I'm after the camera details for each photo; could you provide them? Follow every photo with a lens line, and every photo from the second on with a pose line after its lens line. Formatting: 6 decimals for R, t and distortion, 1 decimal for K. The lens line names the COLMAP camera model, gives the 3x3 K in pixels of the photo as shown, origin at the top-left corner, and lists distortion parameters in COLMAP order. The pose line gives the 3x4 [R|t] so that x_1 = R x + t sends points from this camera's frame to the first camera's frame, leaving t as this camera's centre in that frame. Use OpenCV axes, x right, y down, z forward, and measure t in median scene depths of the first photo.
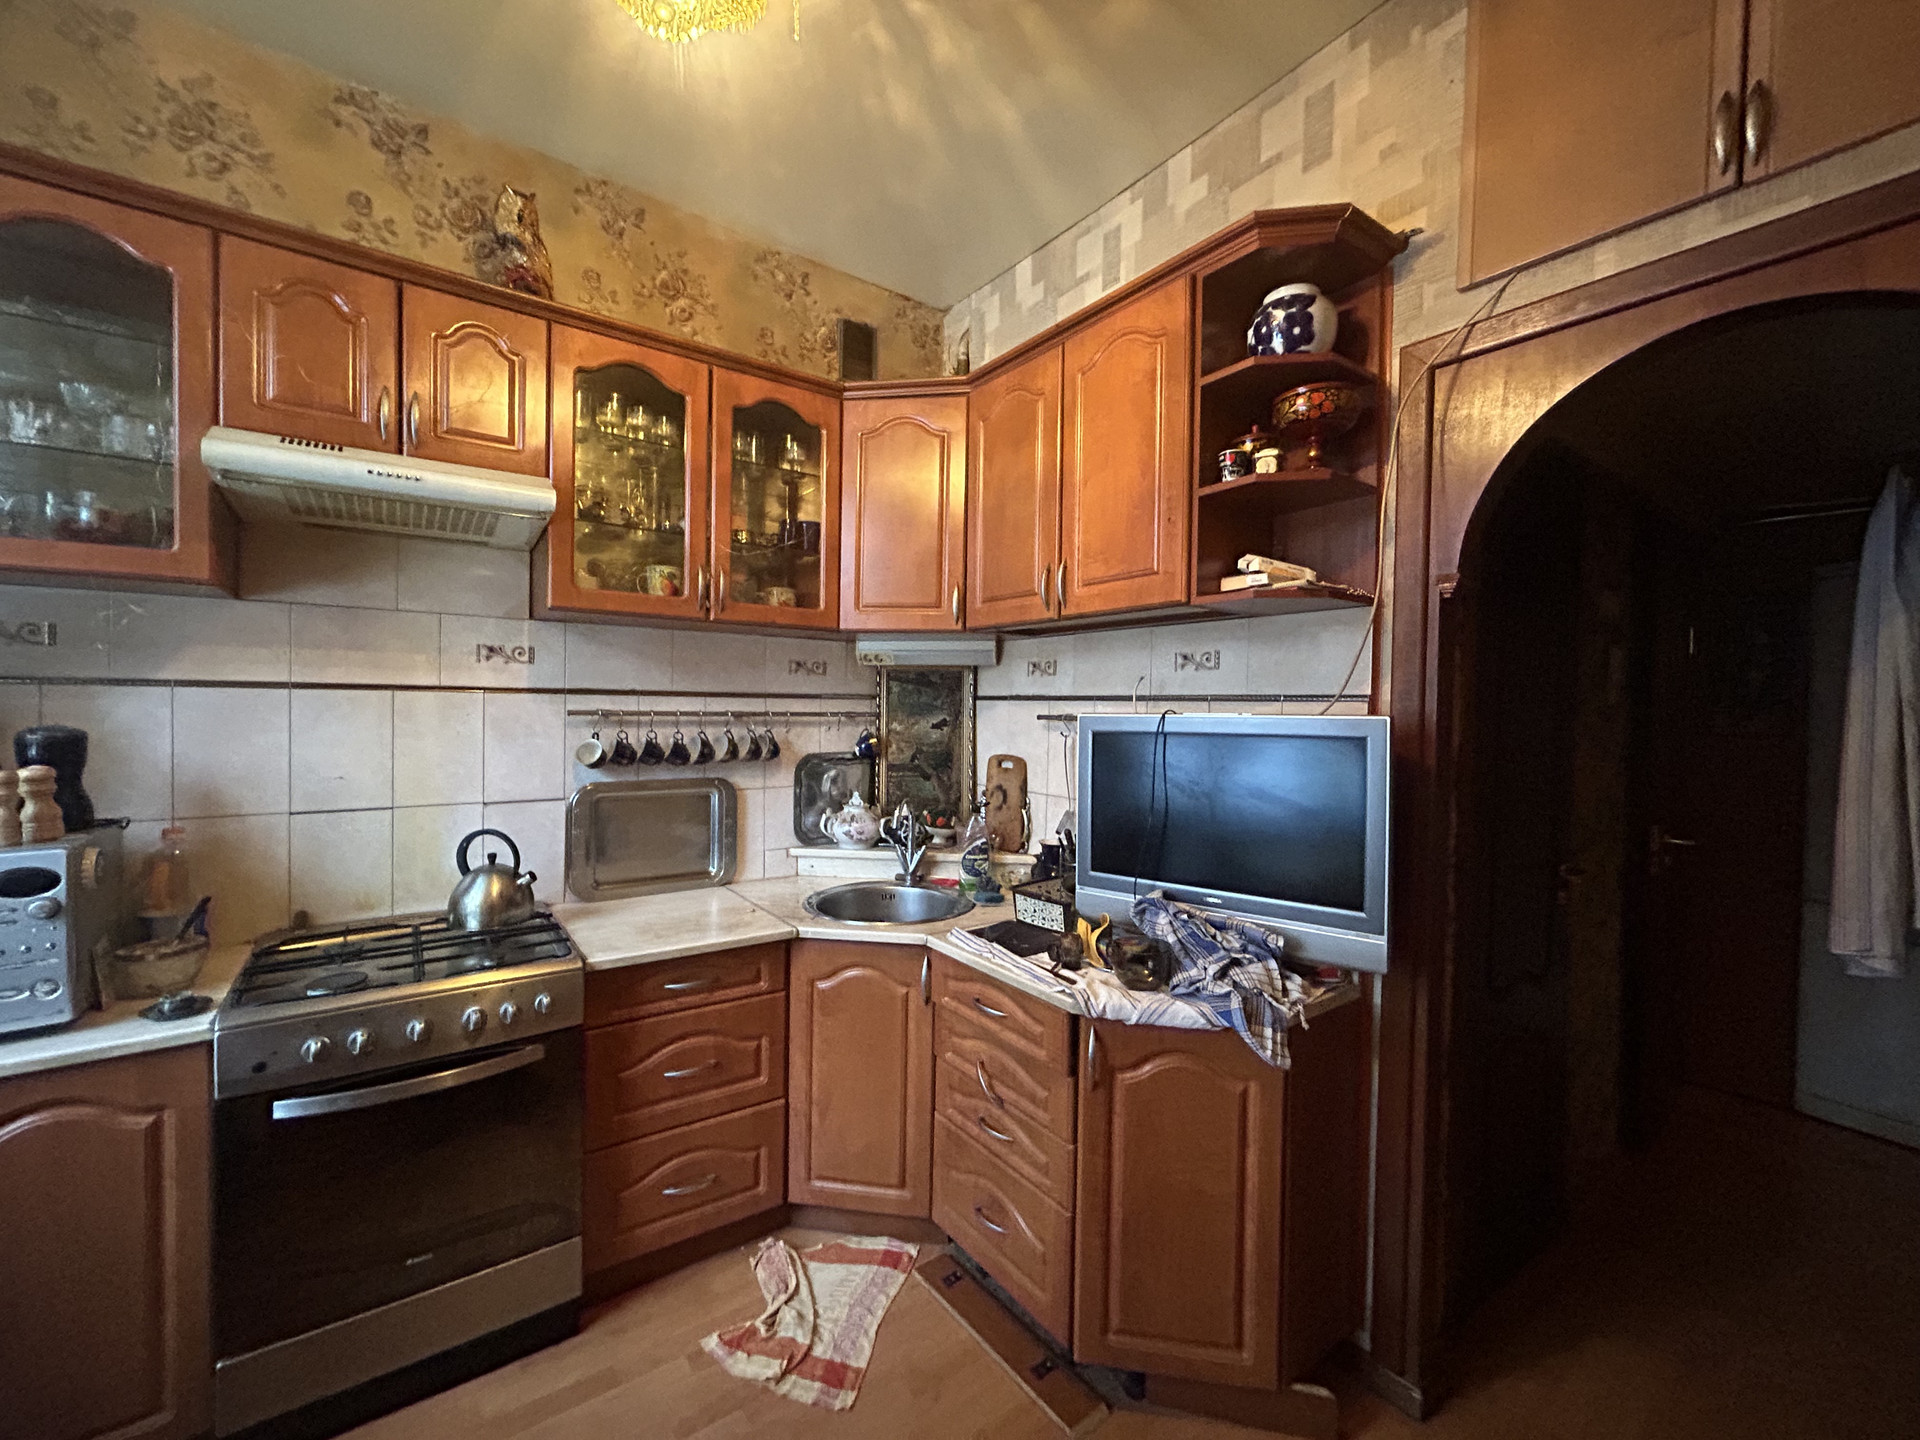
lens RADIAL K [[779.7, 0, 952.3], [0, 779.7, 714.6], [0, 0, 1]] dist [-0.004229, 0.001289]
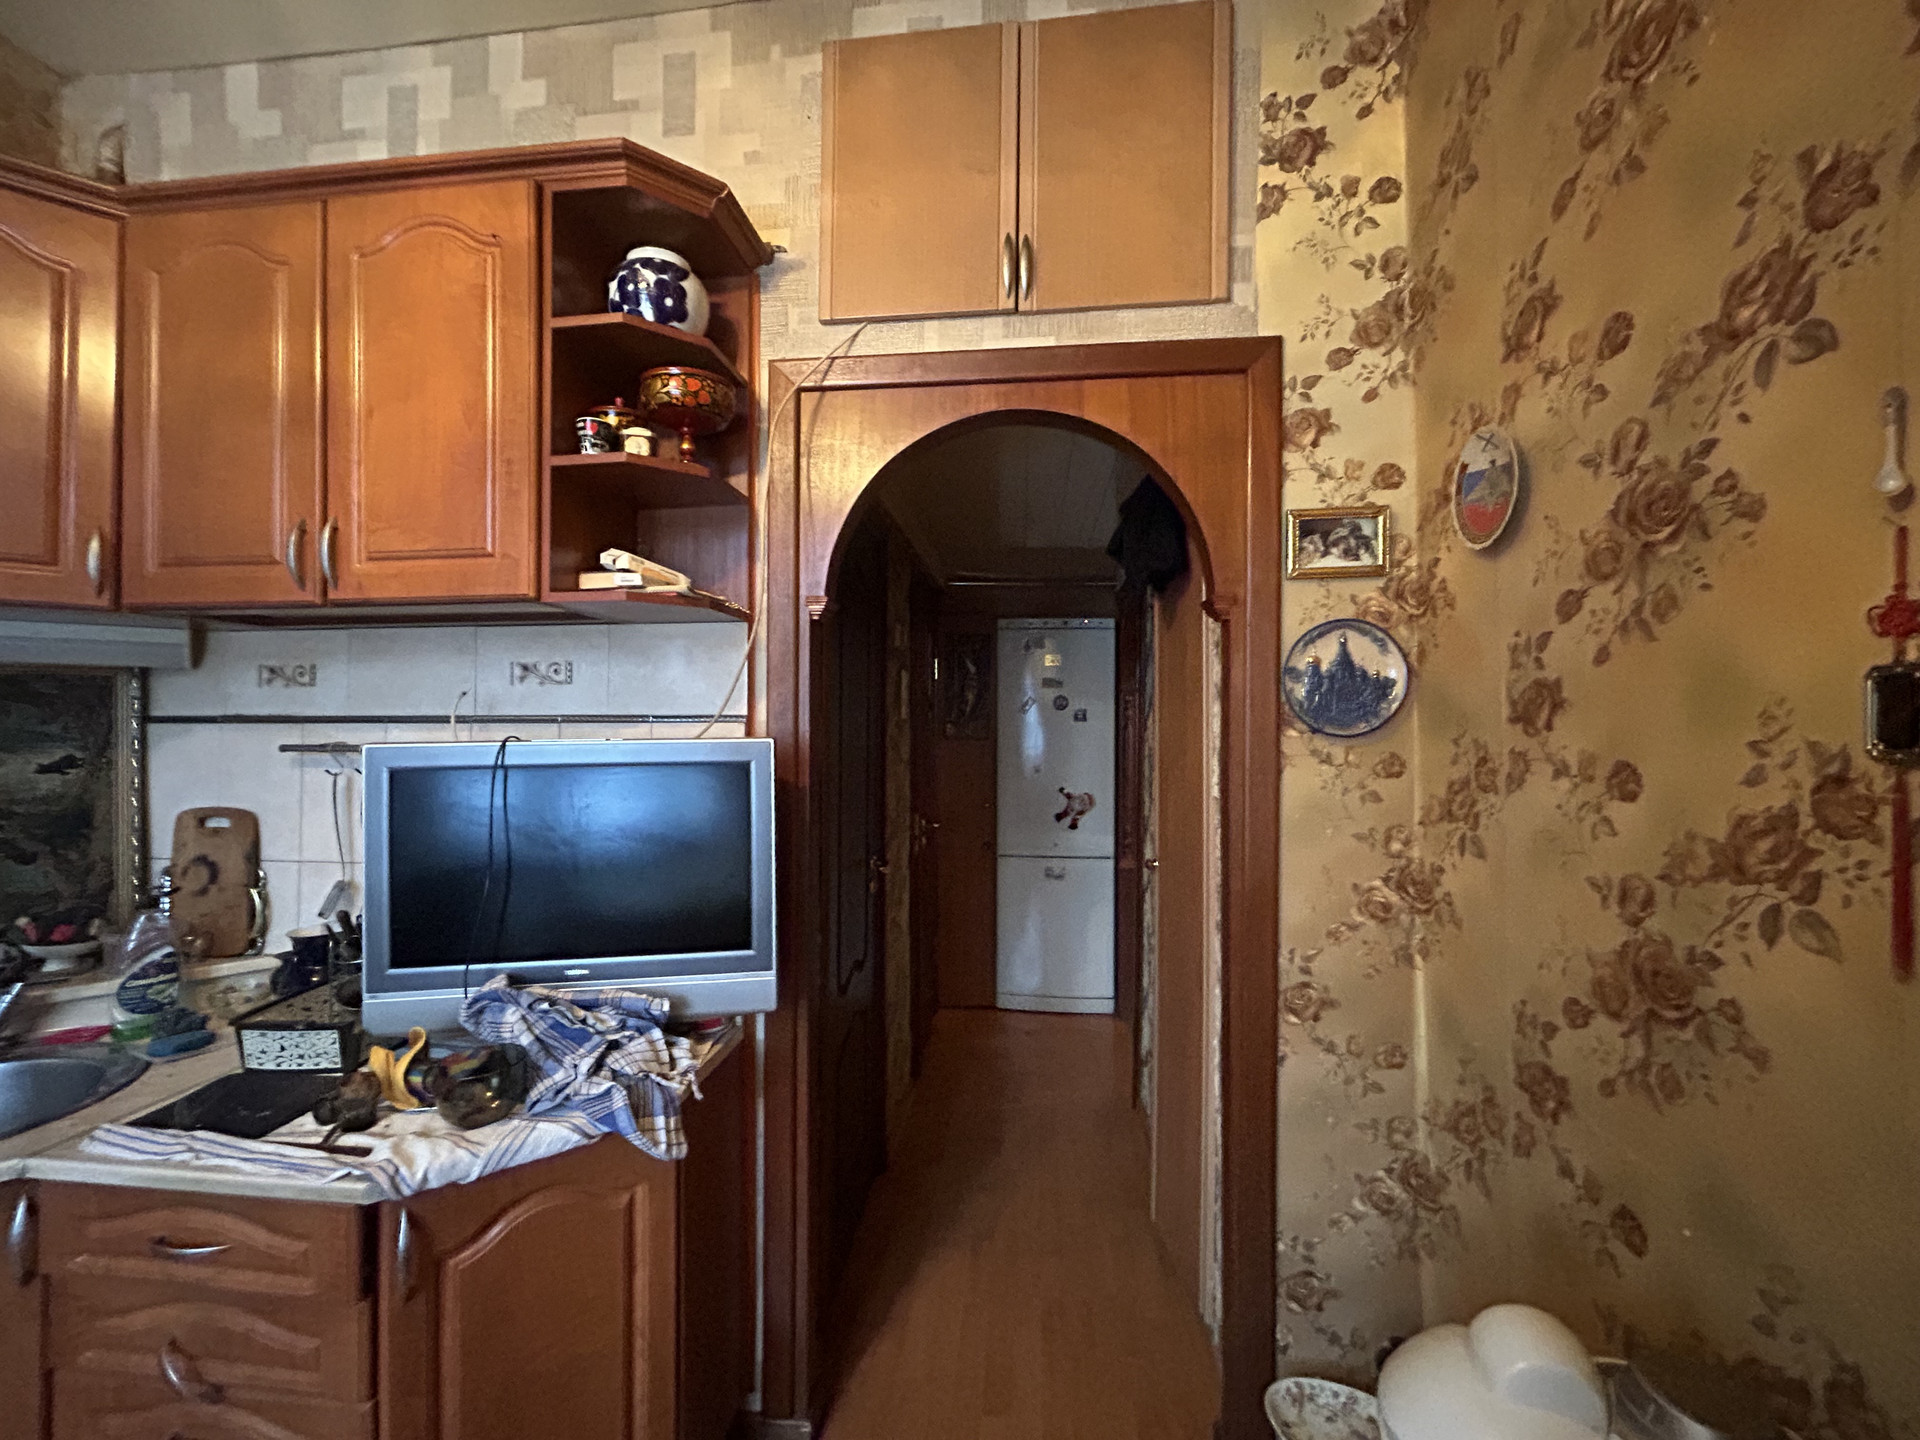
lens RADIAL K [[779.7, 0, 958.0], [0, 779.7, 715.5], [0, 0, 1]] dist [-0.004229, 0.001289]
pose [[0.668237, -0.008966, 0.743895, 0.002326], [0.019322, 0.999799, -0.005306, -0.014000], [-0.743698, 0.017919, 0.668276, 0.163757]]
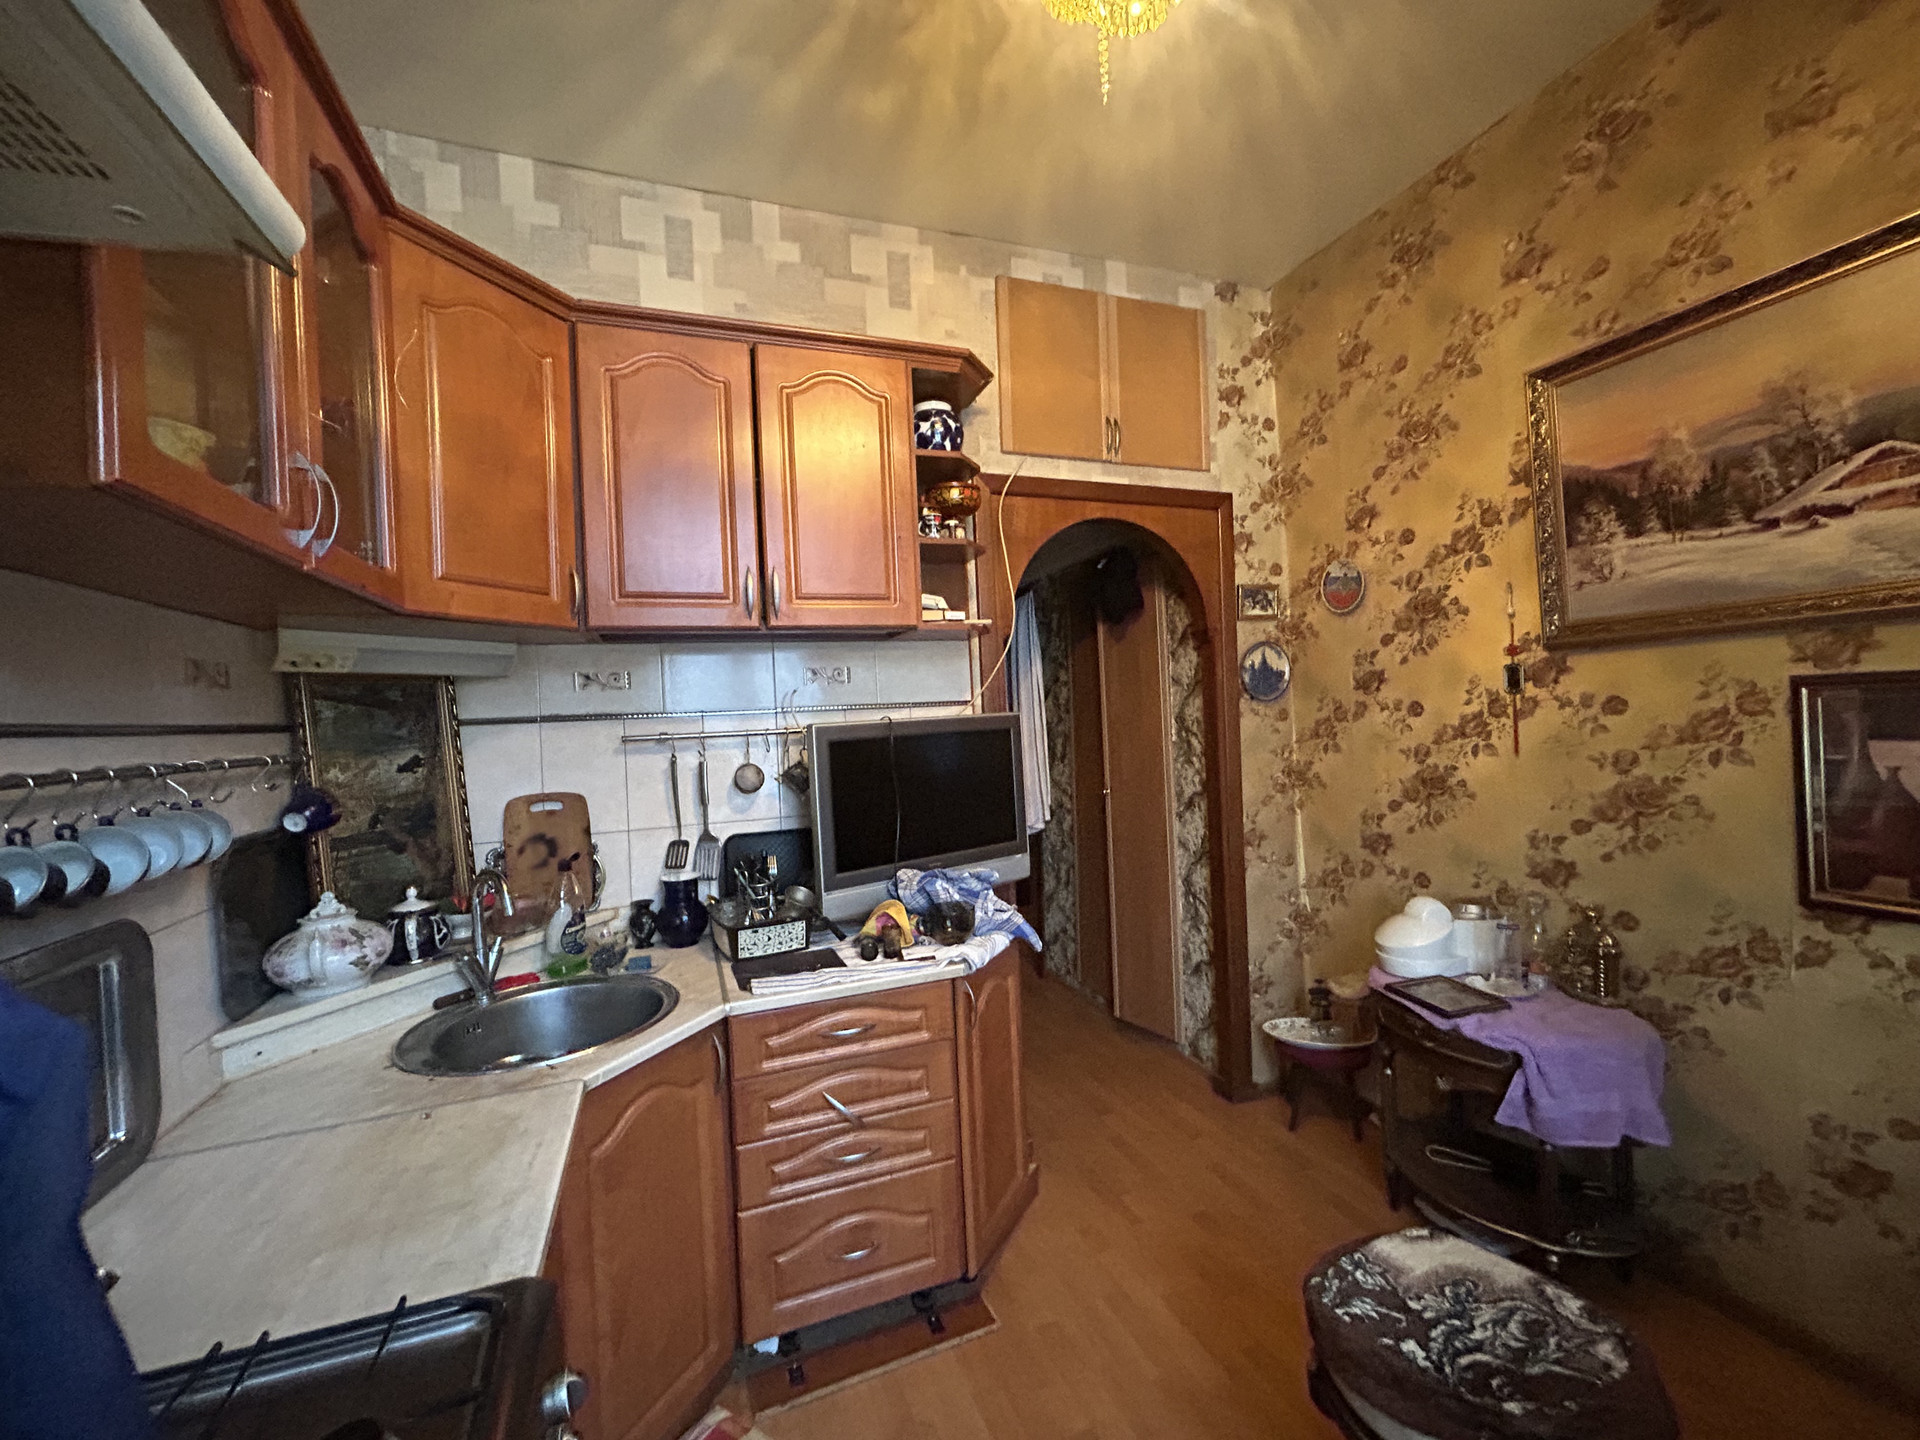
lens RADIAL K [[779.7, 0, 963.3], [0, 779.7, 713.8], [0, 0, 1]] dist [-0.004229, 0.001289]
pose [[0.255231, -0.027212, 0.966497, -0.846863], [0.058062, 0.998231, 0.012772, -0.018588], [-0.965135, 0.052857, 0.256360, 0.605827]]
